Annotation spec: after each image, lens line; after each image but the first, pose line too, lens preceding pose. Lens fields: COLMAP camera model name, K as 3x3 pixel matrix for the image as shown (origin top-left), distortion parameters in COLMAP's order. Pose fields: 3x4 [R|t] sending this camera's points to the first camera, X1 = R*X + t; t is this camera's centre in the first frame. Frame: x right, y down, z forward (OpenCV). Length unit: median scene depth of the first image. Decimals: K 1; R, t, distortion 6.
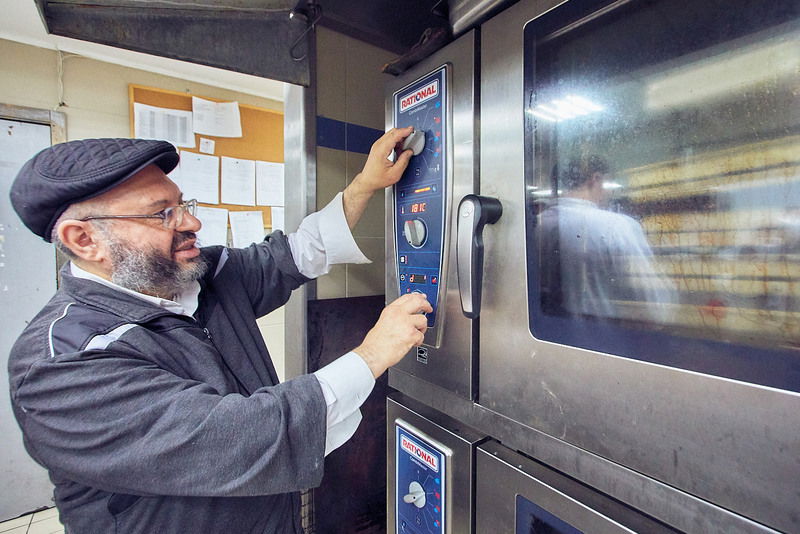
lens RADIAL K [[373.3, 0, 400.0], [0, 373.3, 267.0], [0, 0, 1]] dist [0.003253, 0.001027]
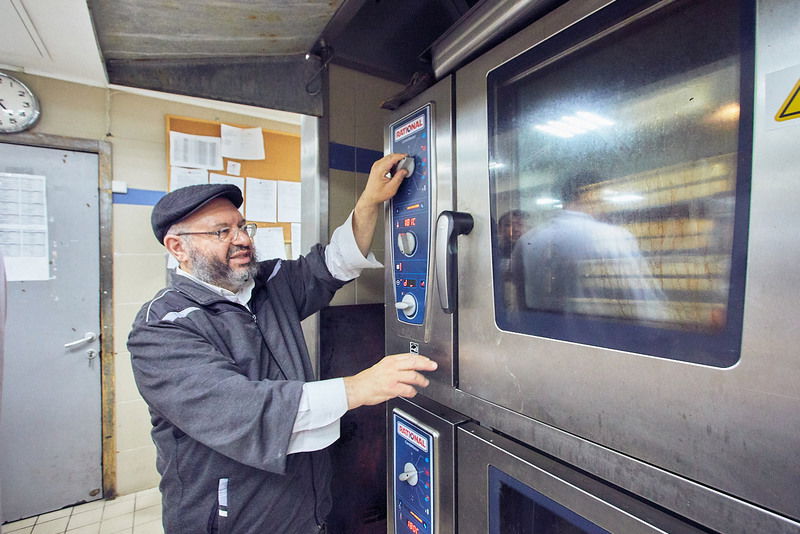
lens RADIAL K [[373.3, 0, 400.0], [0, 373.3, 267.0], [0, 0, 1]] dist [0.003253, 0.001027]
pose [[0.998564, -0.005910, -0.053250, 0.076242], [0.003831, 0.999229, -0.039073, 0.026051], [0.053439, 0.038813, 0.997817, -0.154417]]
